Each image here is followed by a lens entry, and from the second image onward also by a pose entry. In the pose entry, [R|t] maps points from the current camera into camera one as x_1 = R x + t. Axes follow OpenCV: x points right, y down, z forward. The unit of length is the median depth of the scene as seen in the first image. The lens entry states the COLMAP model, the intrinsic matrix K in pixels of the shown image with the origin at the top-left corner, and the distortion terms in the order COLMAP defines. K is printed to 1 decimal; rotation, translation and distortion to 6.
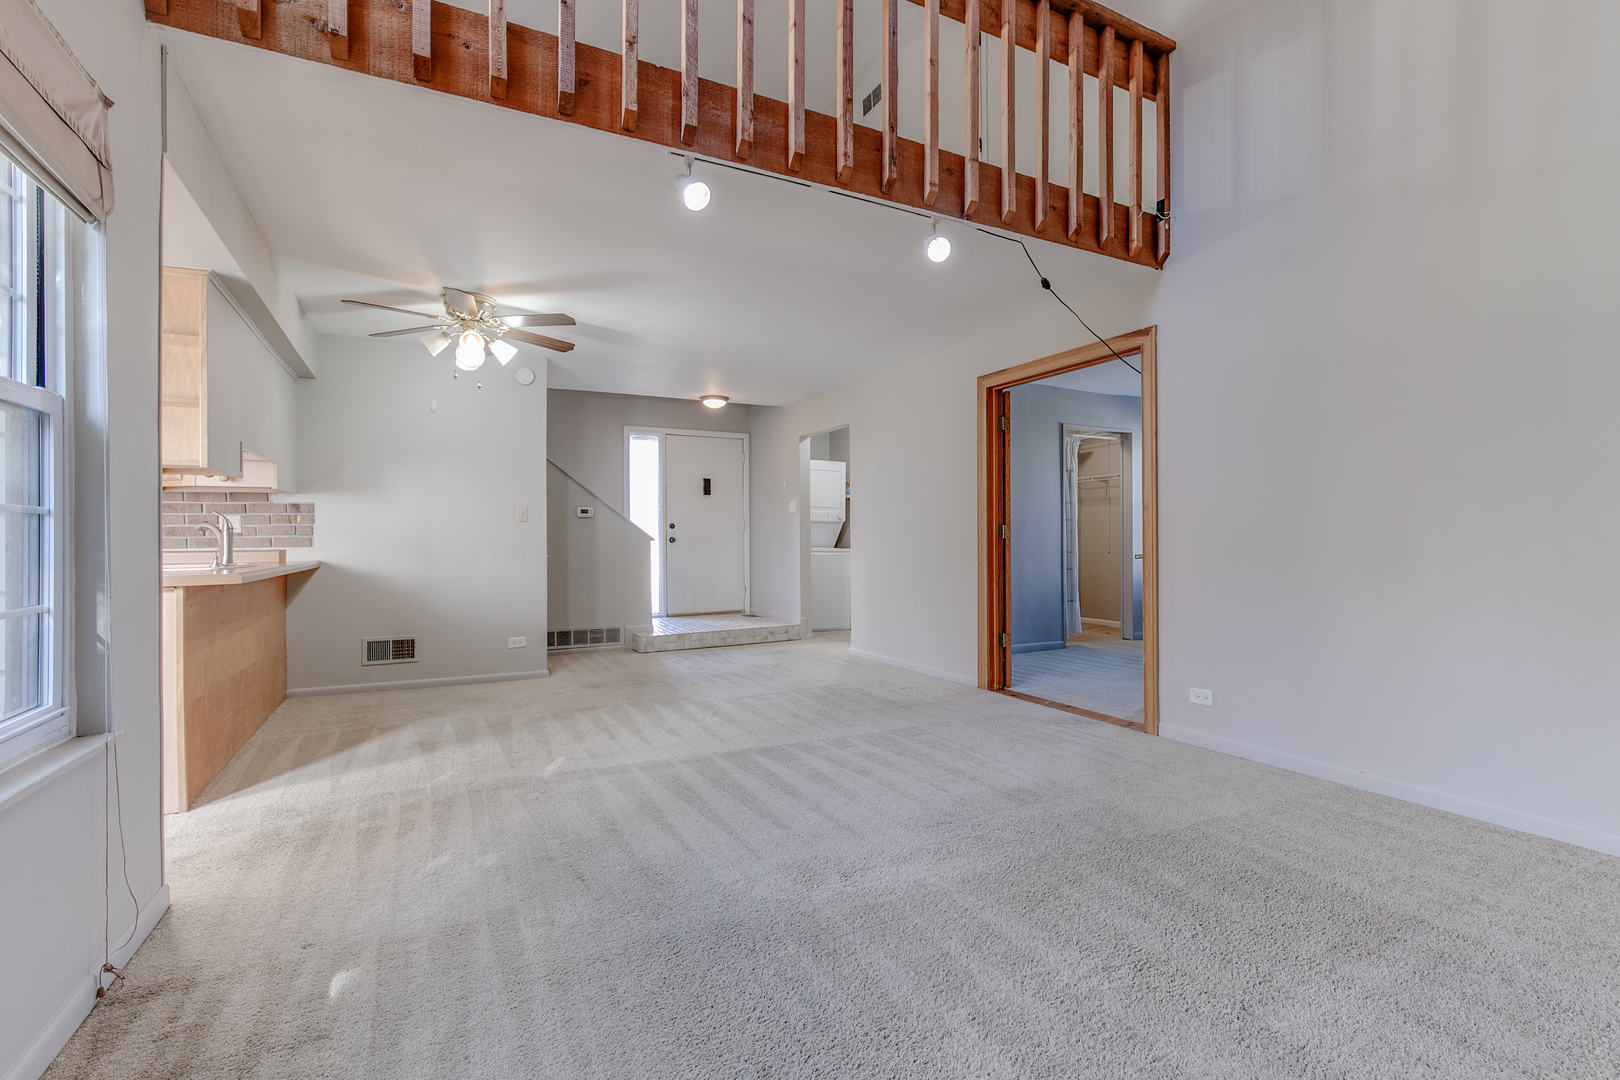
lens RADIAL K [[761.3, 0, 826.6], [0, 761.3, 533.2], [0, 0, 1]] dist [-0.004436, -0.000256]
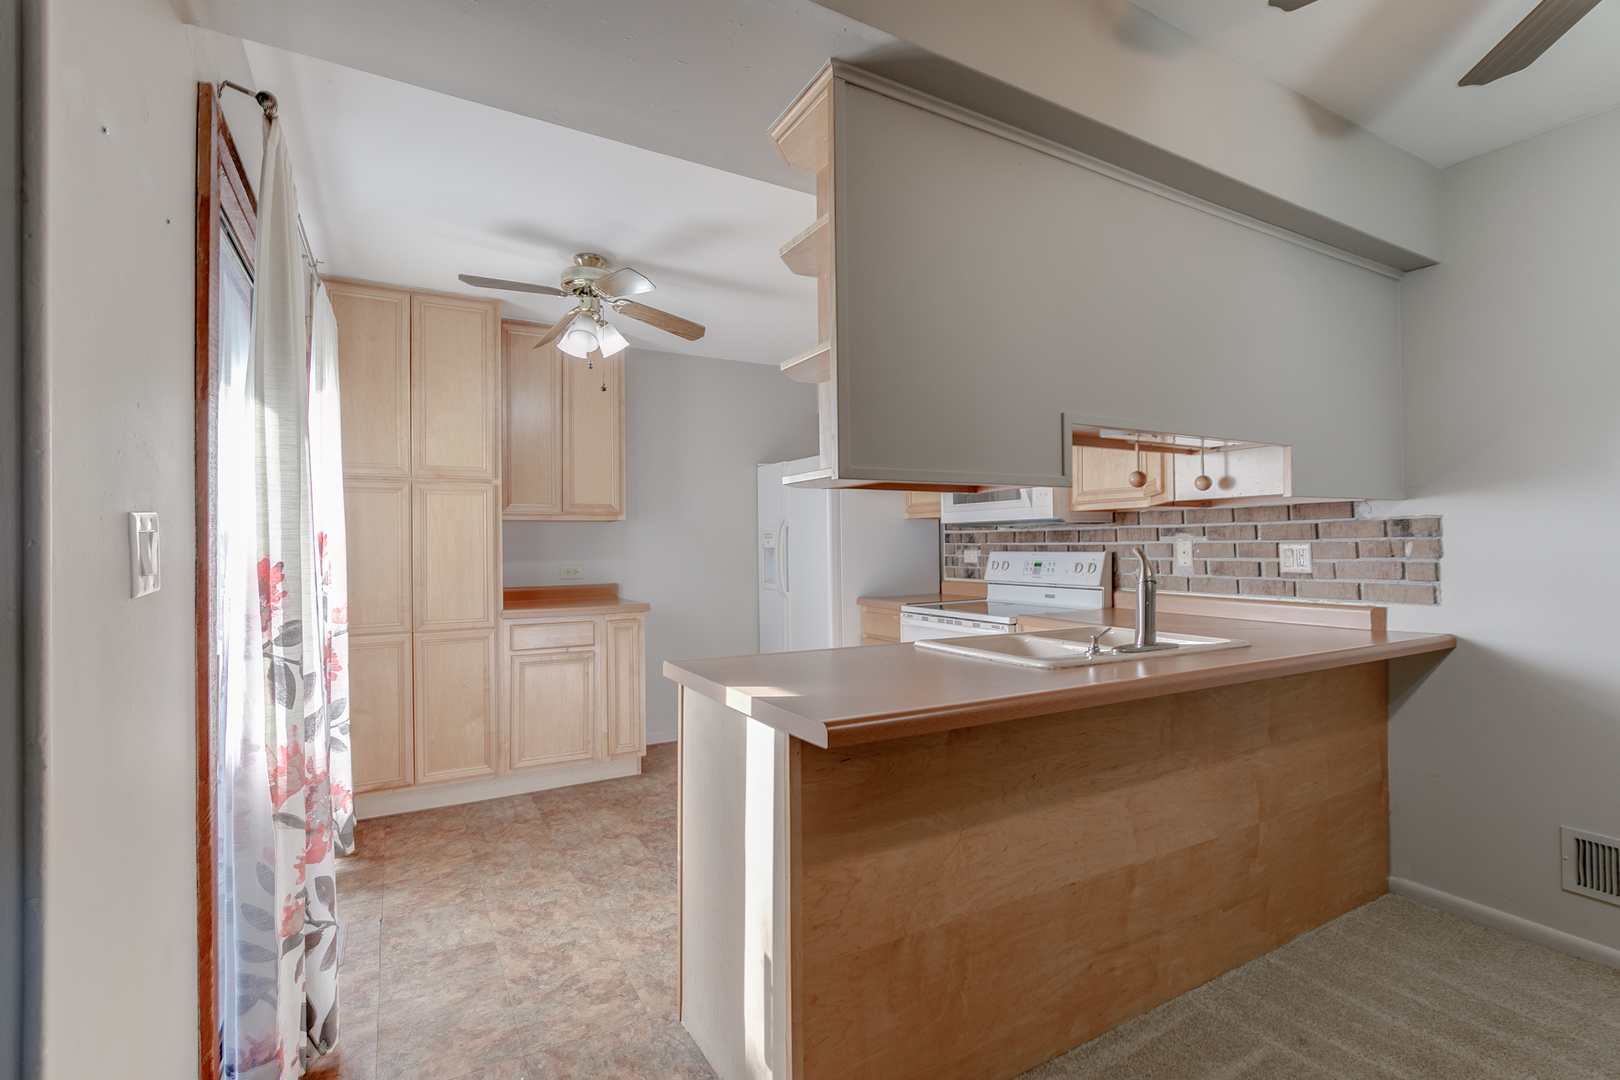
lens RADIAL K [[740.0, 0, 787.6], [0, 740.0, 537.6], [0, 0, 1]] dist [-0.017254, 0.000060]
pose [[0.020140, -0.005581, -0.999782, -0.218380], [0.010675, 0.999929, -0.005367, -0.028846], [0.999740, -0.010565, 0.020198, 0.588601]]
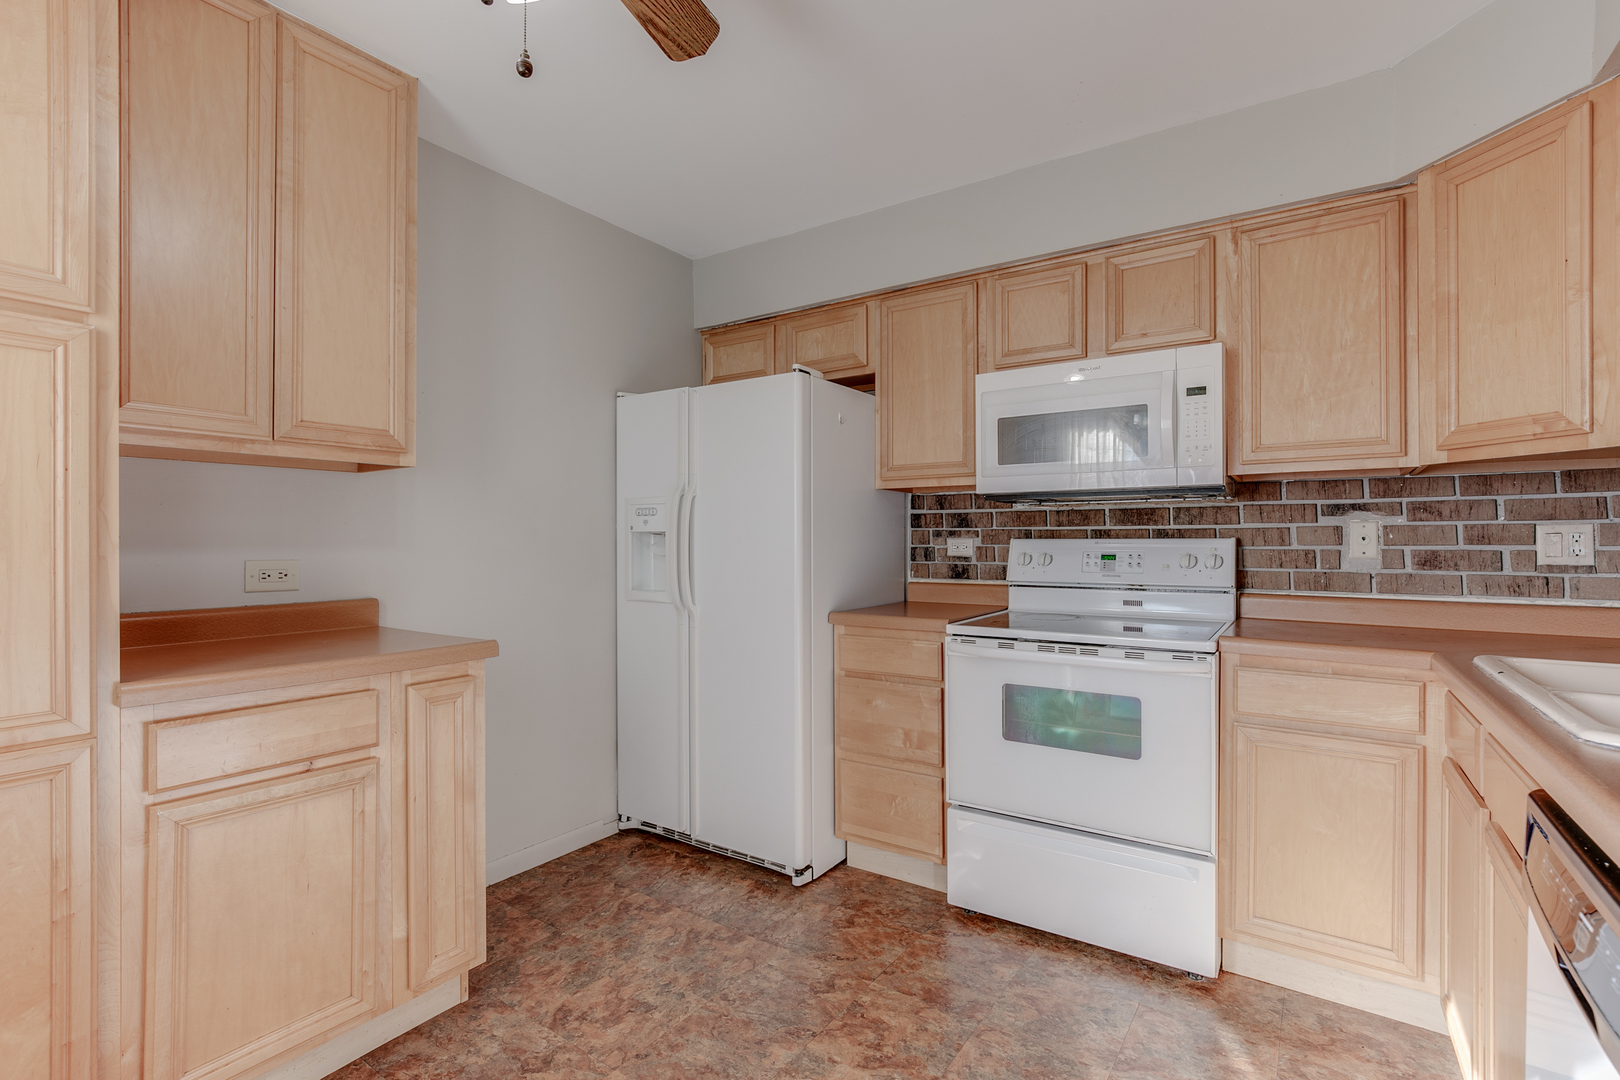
lens RADIAL K [[767.5, 0, 802.2], [0, 767.5, 538.8], [0, 0, 1]] dist [-0.022146, 0.009874]
pose [[0.466620, 0.000190, -0.884458, -0.603023], [0.000050, 1.000000, 0.000241, -0.015237], [0.884458, -0.000156, 0.466620, 0.409777]]
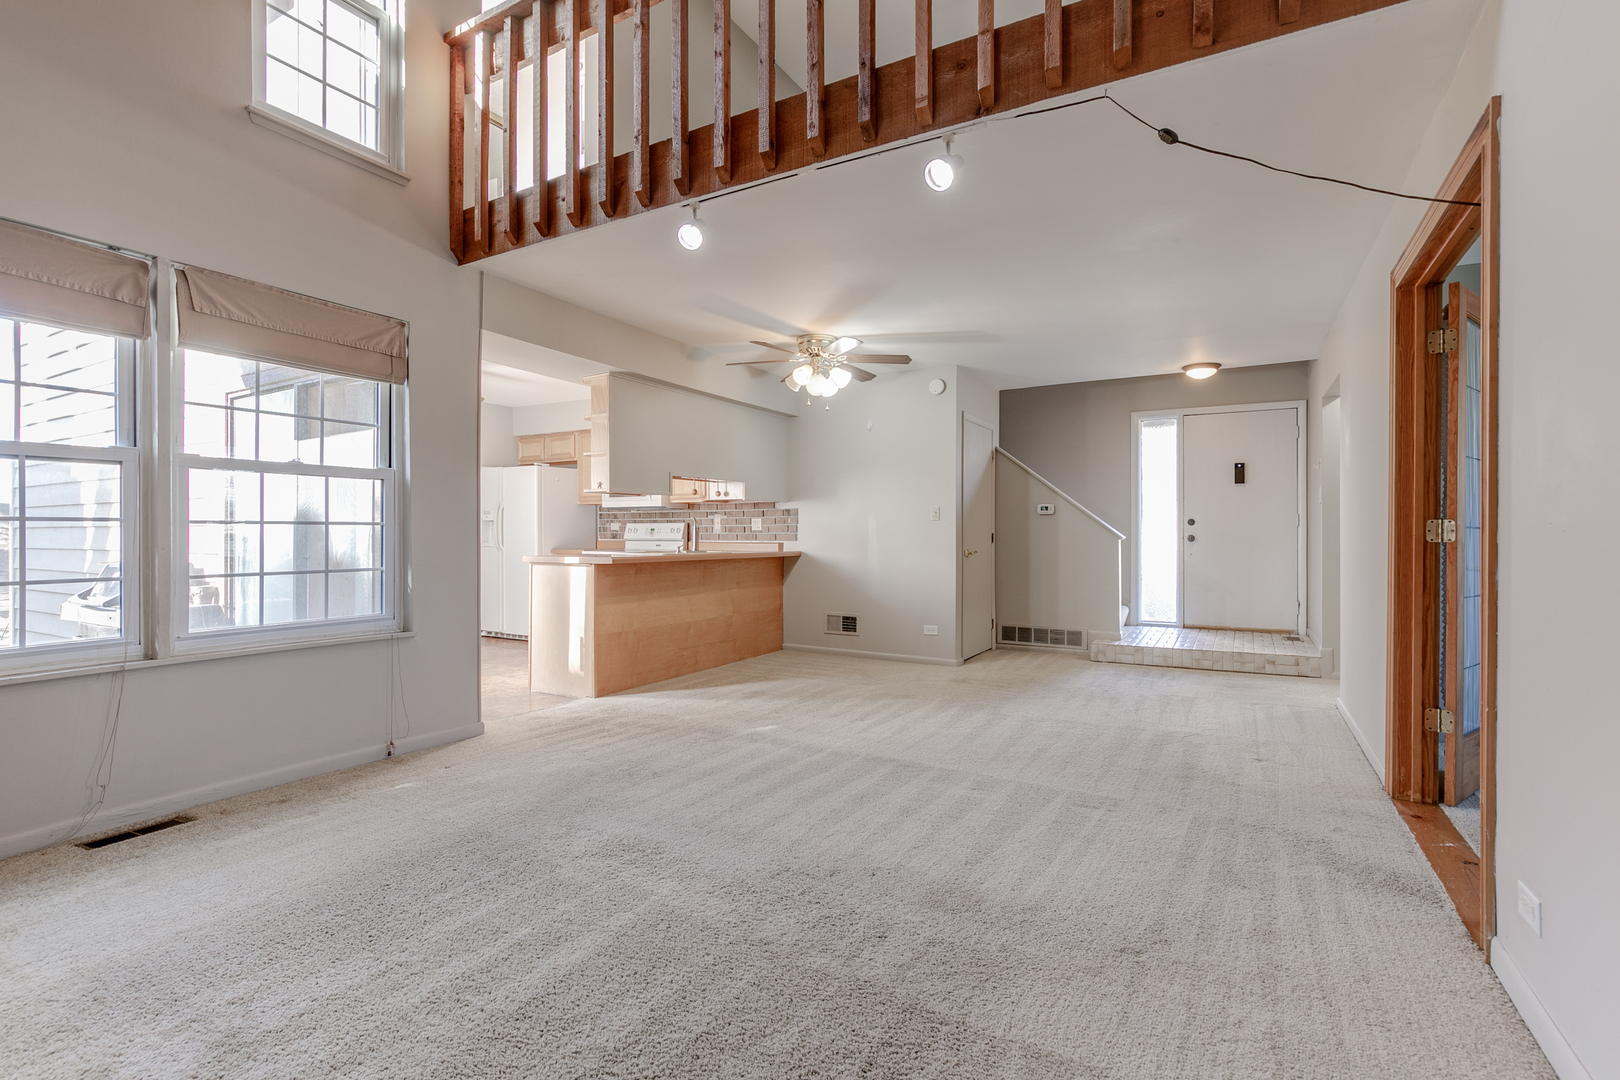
lens RADIAL K [[748.1, 0, 785.3], [0, 748.1, 531.6], [0, 0, 1]] dist [-0.006363, -0.000072]
pose [[0.523195, 0.003692, -0.852205, 0.464552], [0.000191, 0.999990, 0.004449, -0.004442], [0.852213, -0.002490, 0.523189, 0.294702]]
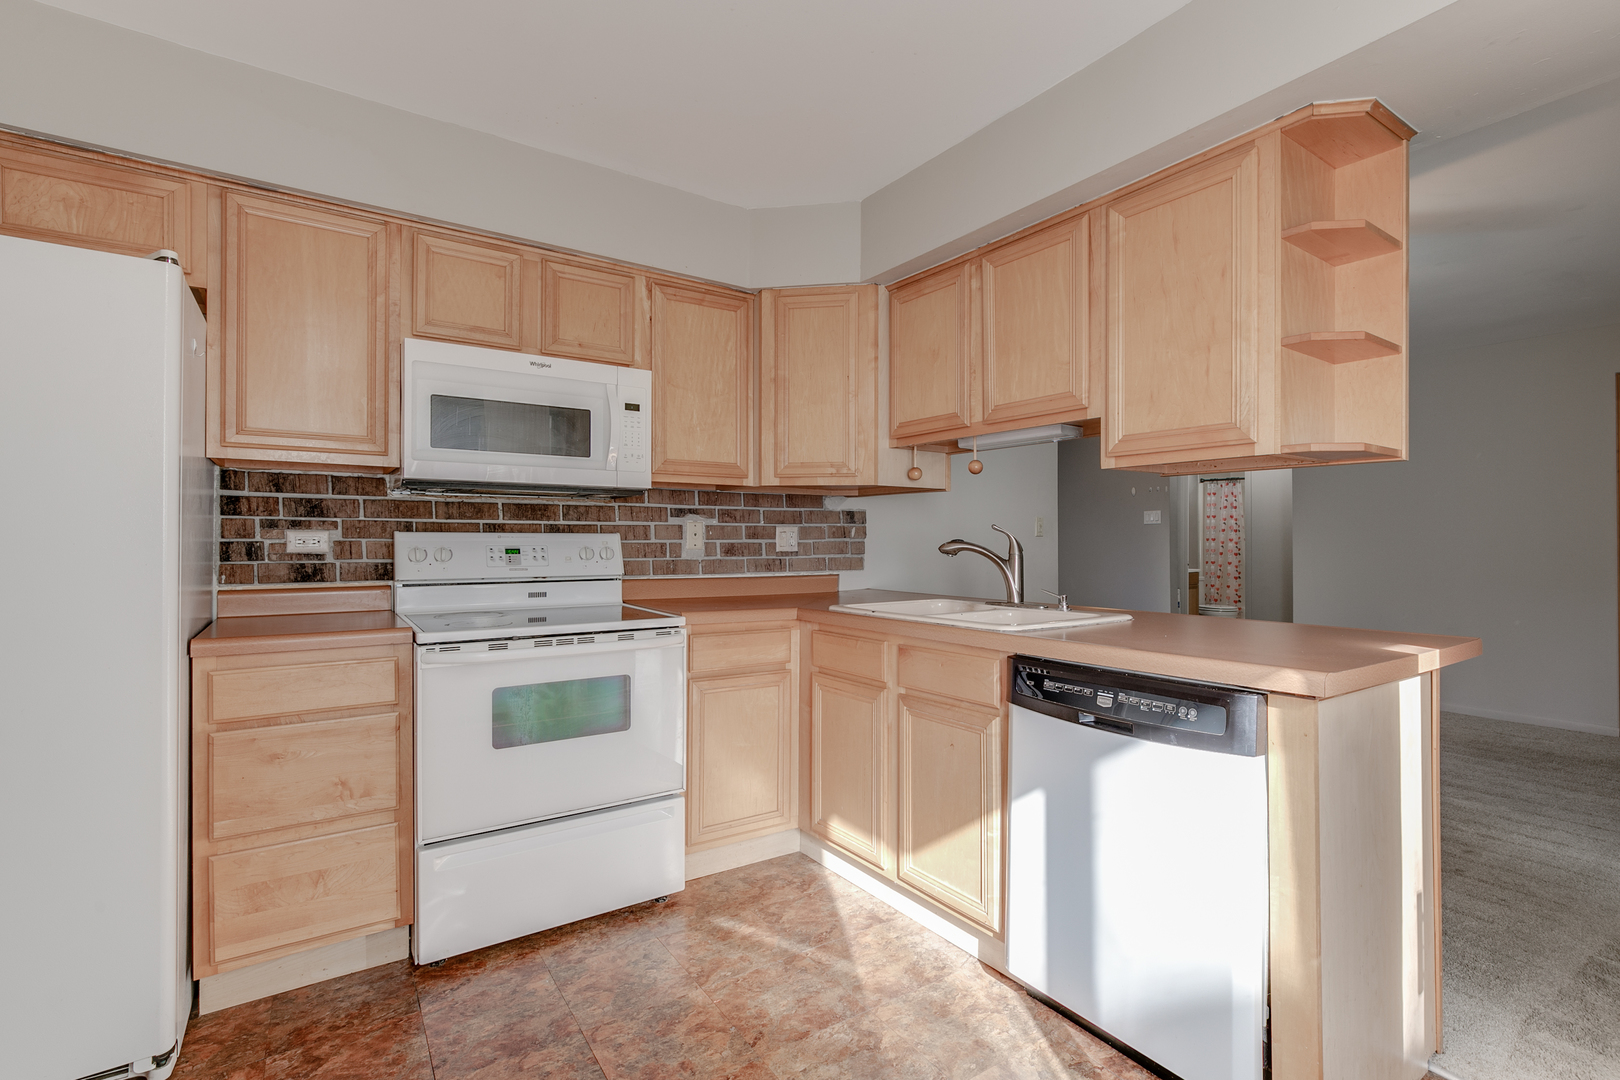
lens RADIAL K [[761.9, 0, 839.3], [0, 761.9, 538.0], [0, 0, 1]] dist [-0.003637, 0.000225]
pose [[0.989381, 0.007108, 0.145175, -0.837434], [-0.007073, 0.999975, -0.000756, -0.012571], [-0.145176, -0.000279, 0.989406, 0.279670]]
